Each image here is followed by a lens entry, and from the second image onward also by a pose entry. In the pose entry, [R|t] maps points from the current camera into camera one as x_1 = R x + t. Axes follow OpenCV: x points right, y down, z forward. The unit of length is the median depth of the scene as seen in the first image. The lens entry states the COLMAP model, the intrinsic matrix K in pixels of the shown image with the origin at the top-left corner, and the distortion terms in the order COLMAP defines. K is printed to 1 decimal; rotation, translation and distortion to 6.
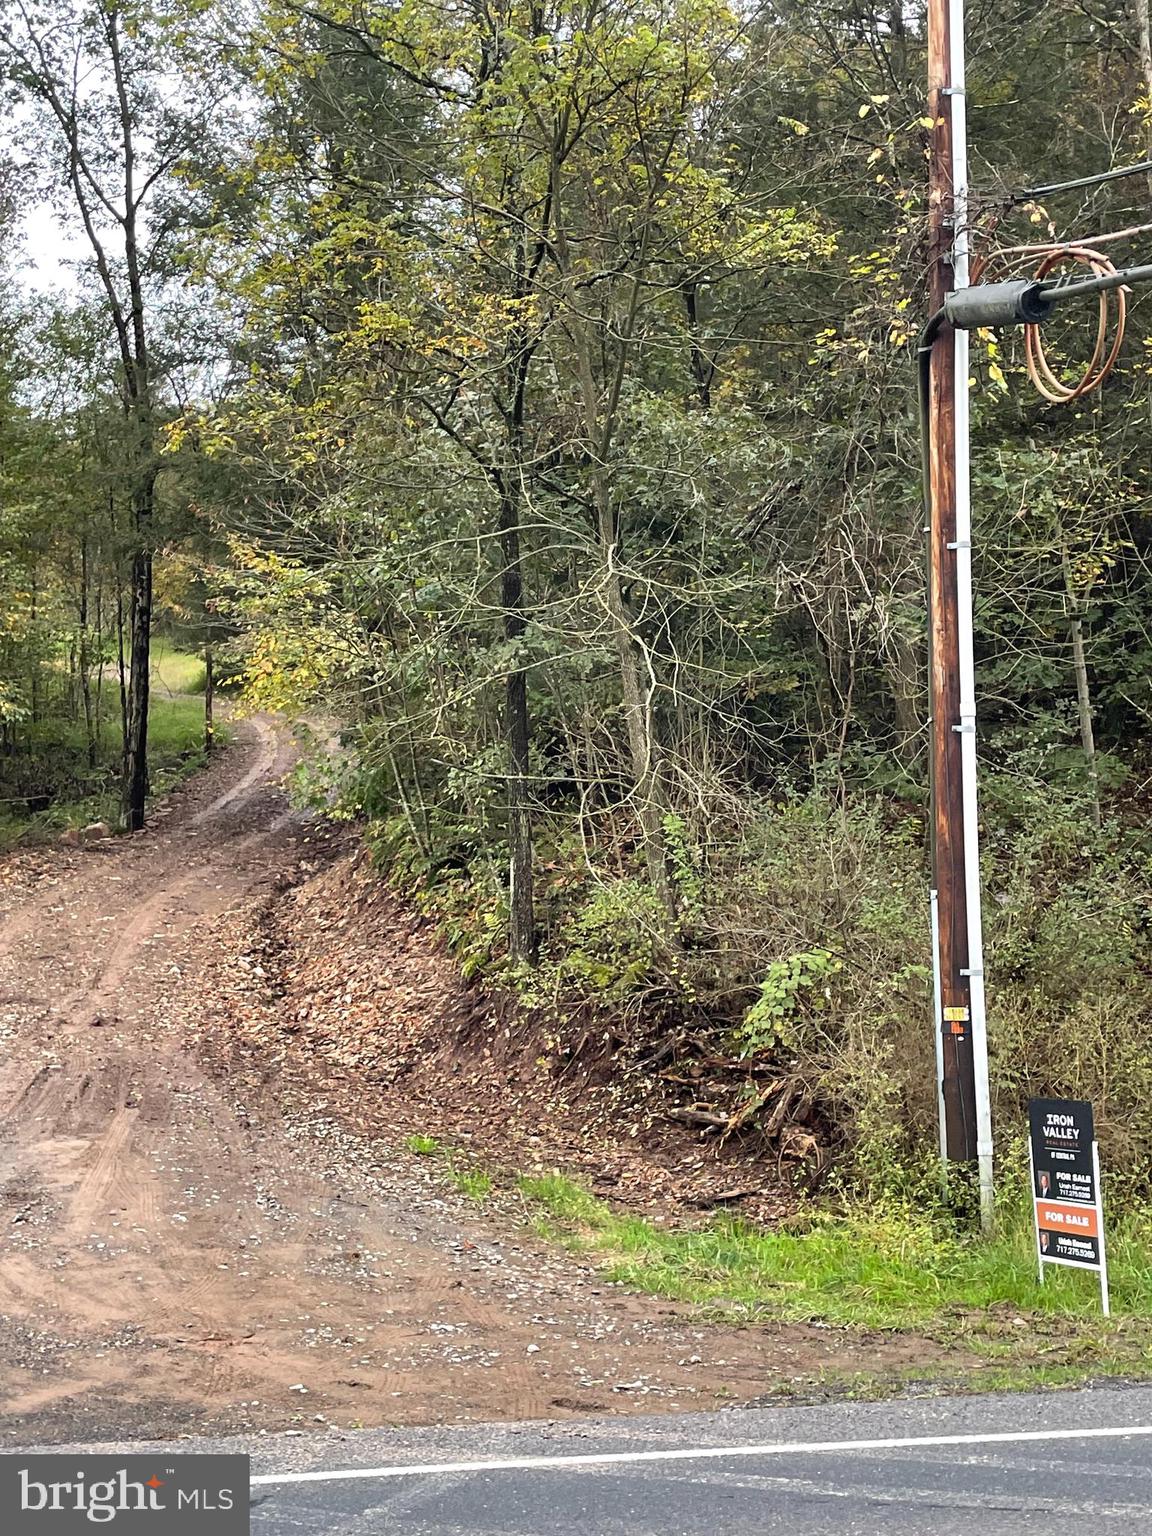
lens RADIAL K [[1962.4, 0, 575.3], [0, 1962.4, 764.3], [0, 0, 1]] dist [0.087871, 0.000000]
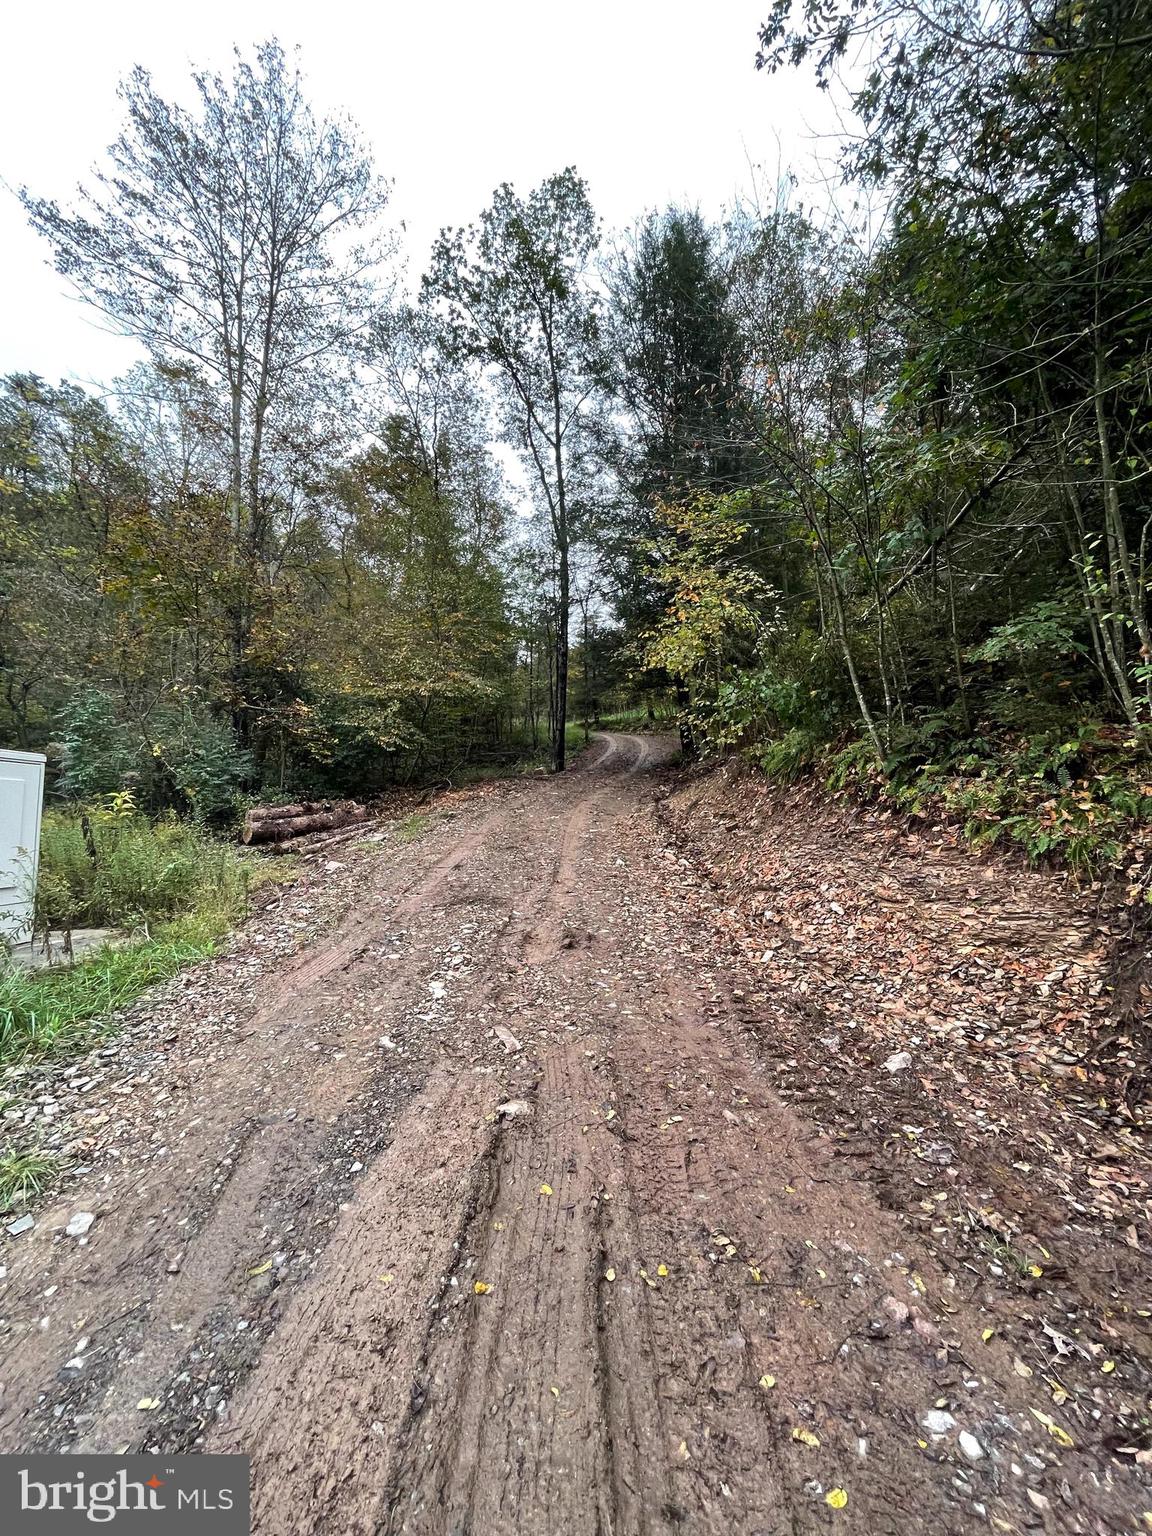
lens RADIAL K [[616.8, 0, 576.6], [0, 616.8, 766.9], [0, 0, 1]] dist [-0.000217, -0.000007]
pose [[0.986399, -0.005464, -0.164276, -0.147684], [0.003679, 0.999931, -0.011165, 0.046564], [0.164325, 0.010408, 0.986351, 0.563887]]
